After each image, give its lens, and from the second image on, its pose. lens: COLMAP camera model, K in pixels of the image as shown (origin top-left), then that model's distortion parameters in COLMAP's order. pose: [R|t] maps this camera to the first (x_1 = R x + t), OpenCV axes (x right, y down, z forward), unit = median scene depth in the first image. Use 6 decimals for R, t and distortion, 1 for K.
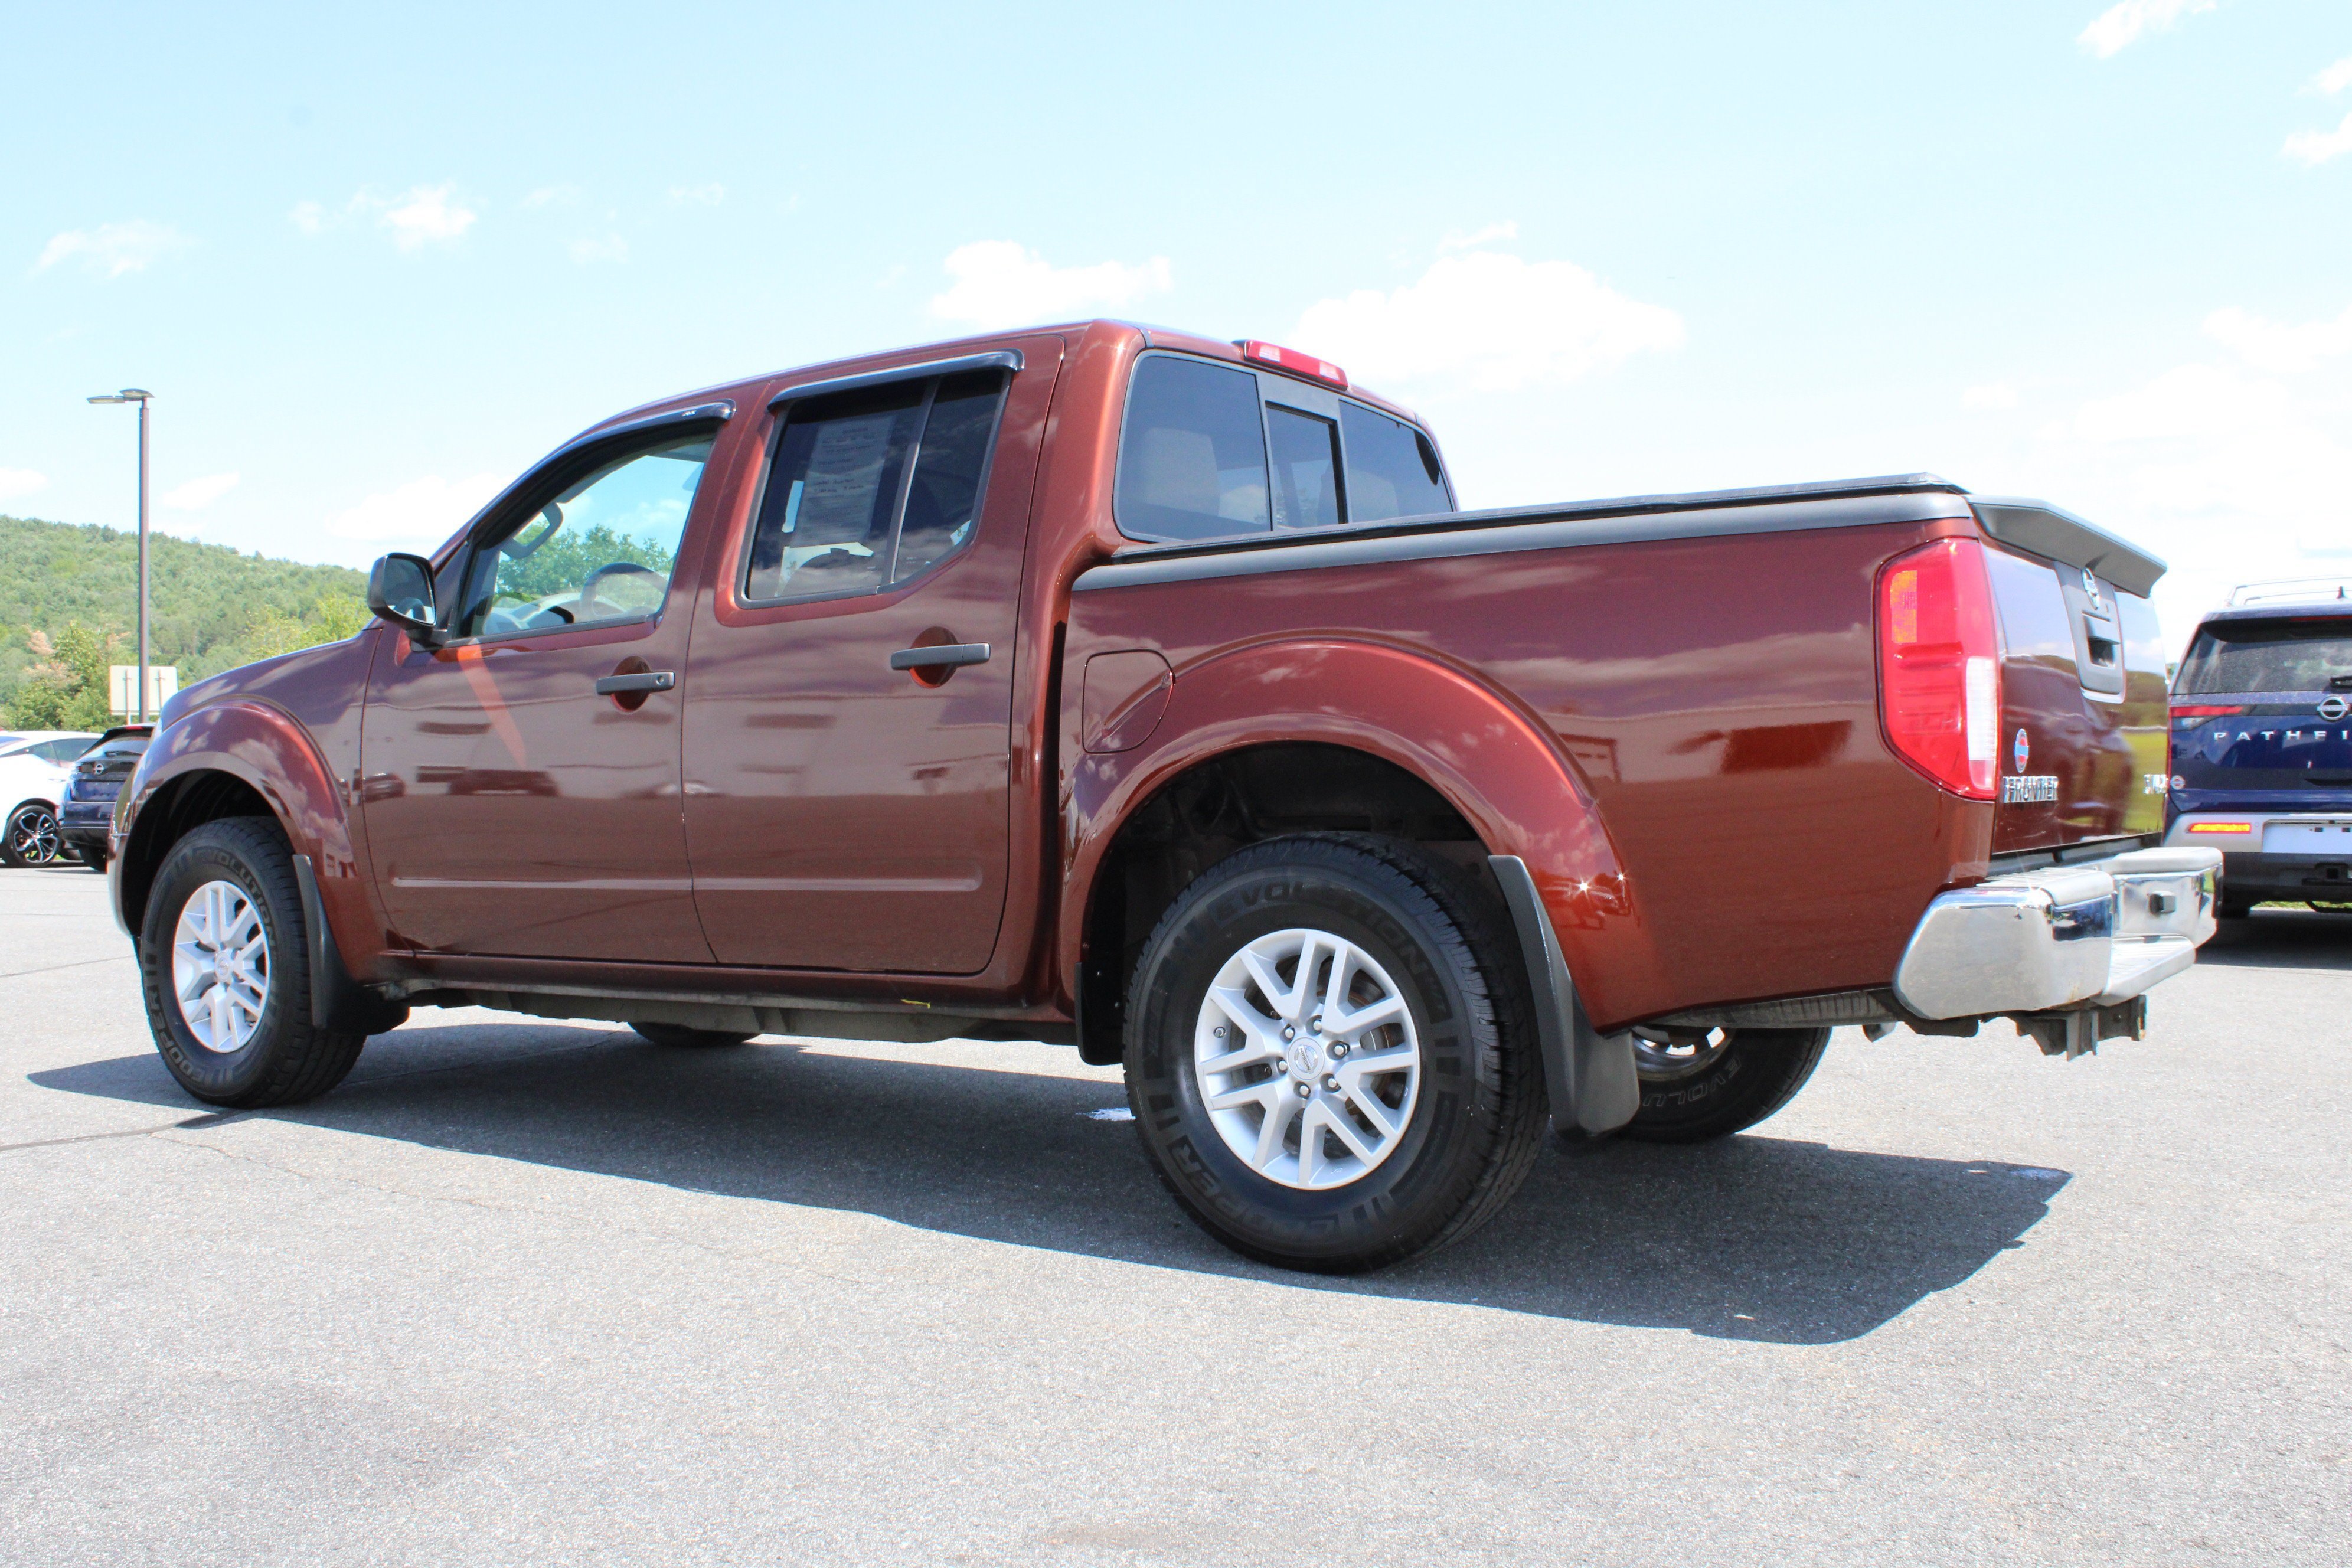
lens RADIAL K [[2191.8, 0, 1176.0], [0, 2191.8, 784.0], [0, 0, 1]] dist [-0.151306, 0.139432]
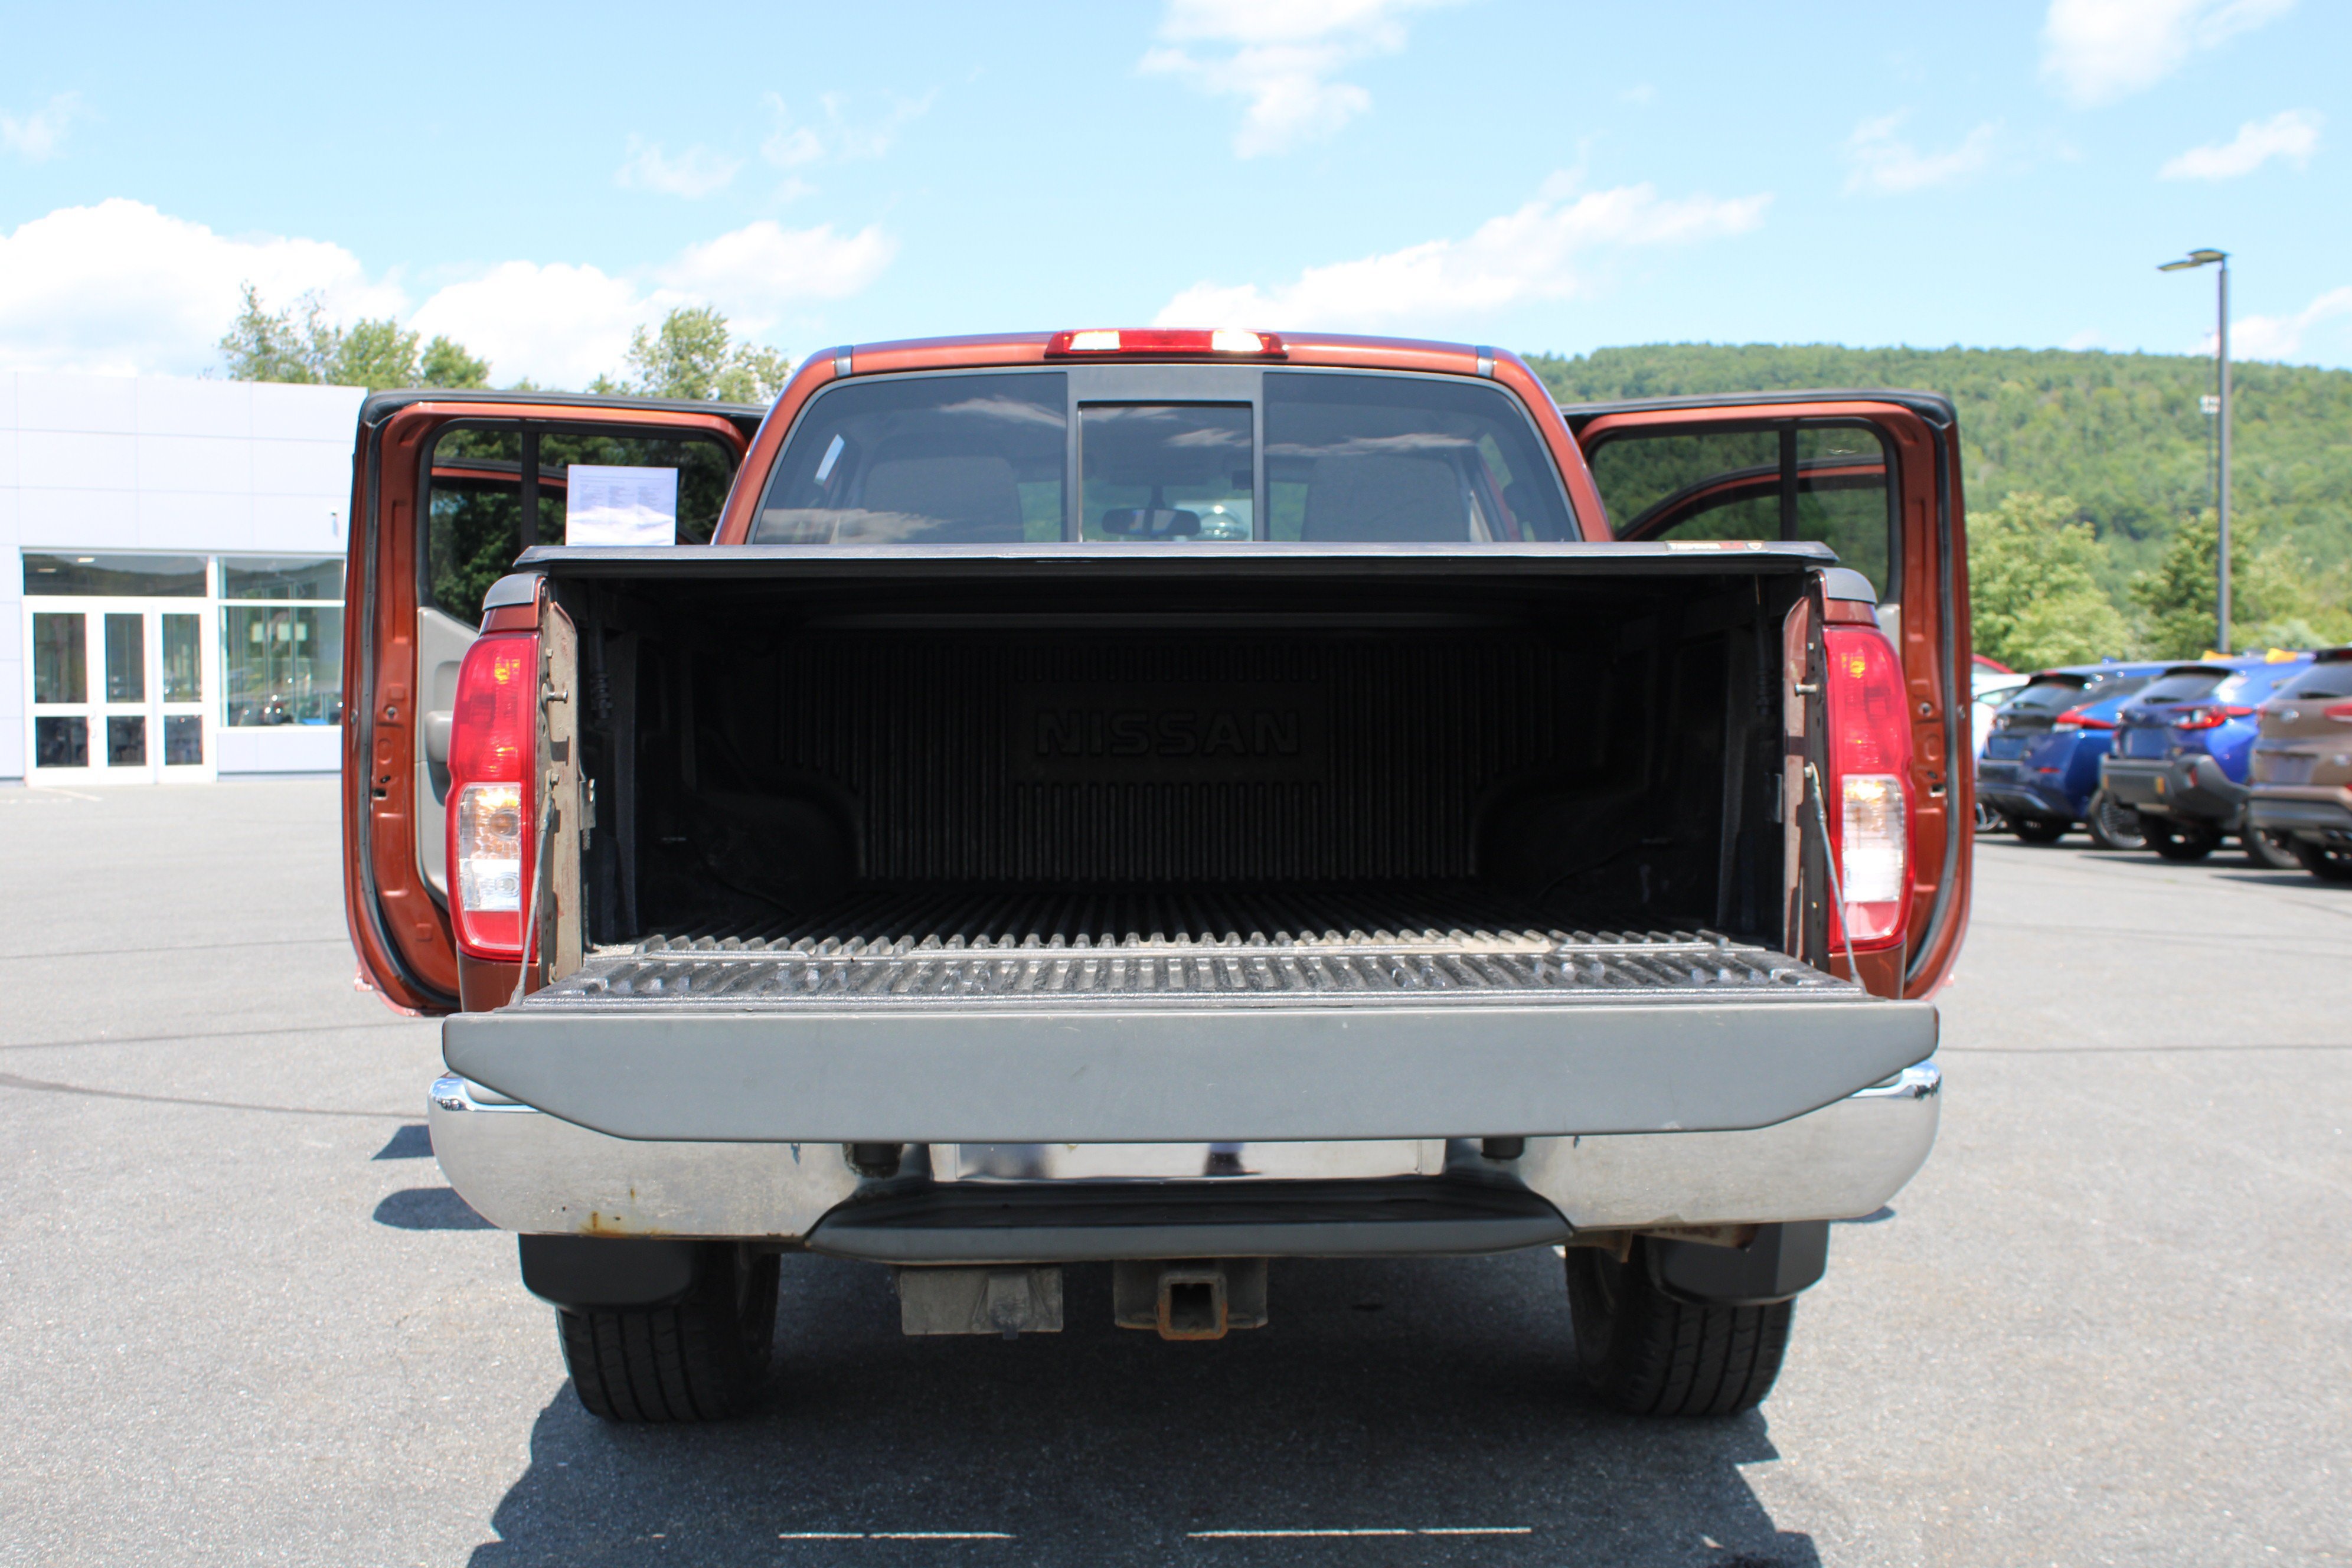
lens RADIAL K [[2783.9, 0, 1176.0], [0, 2783.9, 784.0], [0, 0, 1]] dist [-0.082961, 0.056568]
pose [[0.569275, 0.021981, -0.821853, 1.162467], [0.001060, 0.999622, 0.027470, -0.073757], [0.822146, -0.016509, 0.569037, 0.531604]]
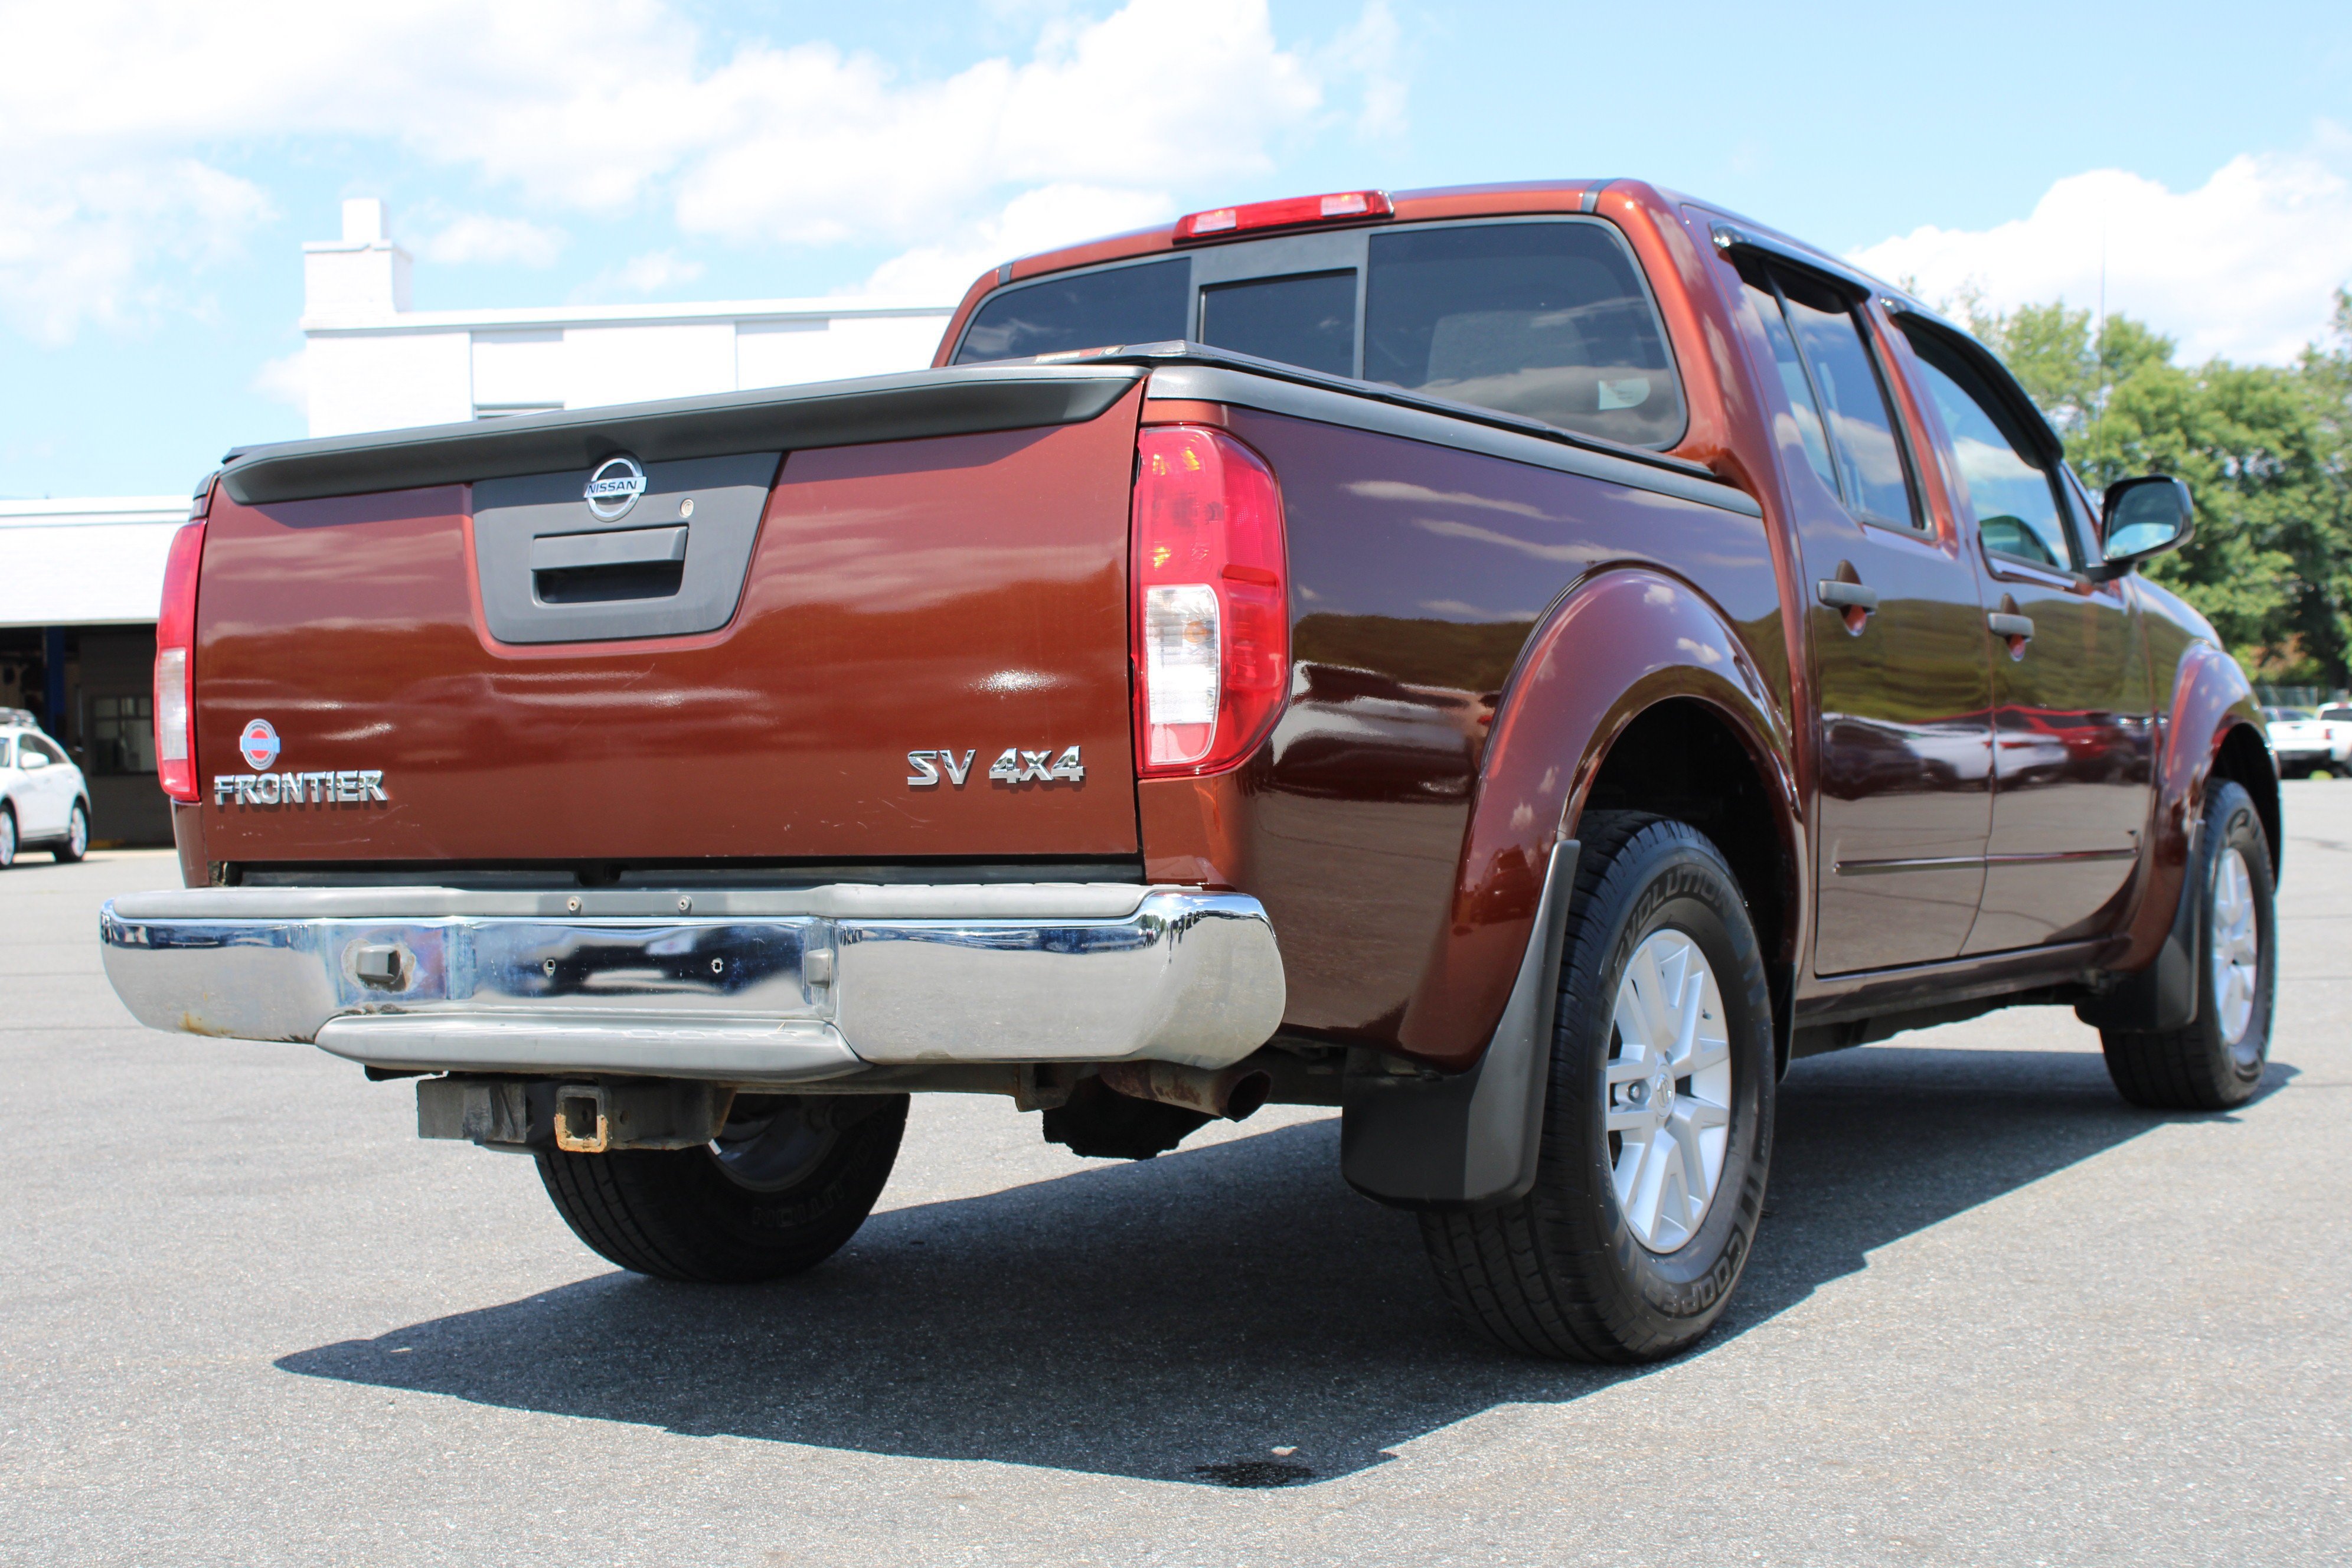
lens RADIAL K [[3127.3, 0, 1176.0], [0, 3127.3, 784.0], [0, 0, 1]] dist [-0.026300, 0.000933]
pose [[0.025608, 0.005375, -0.999658, 1.481415], [0.021341, 0.999755, 0.005922, 0.000617], [0.999444, -0.021485, 0.025487, 1.192386]]
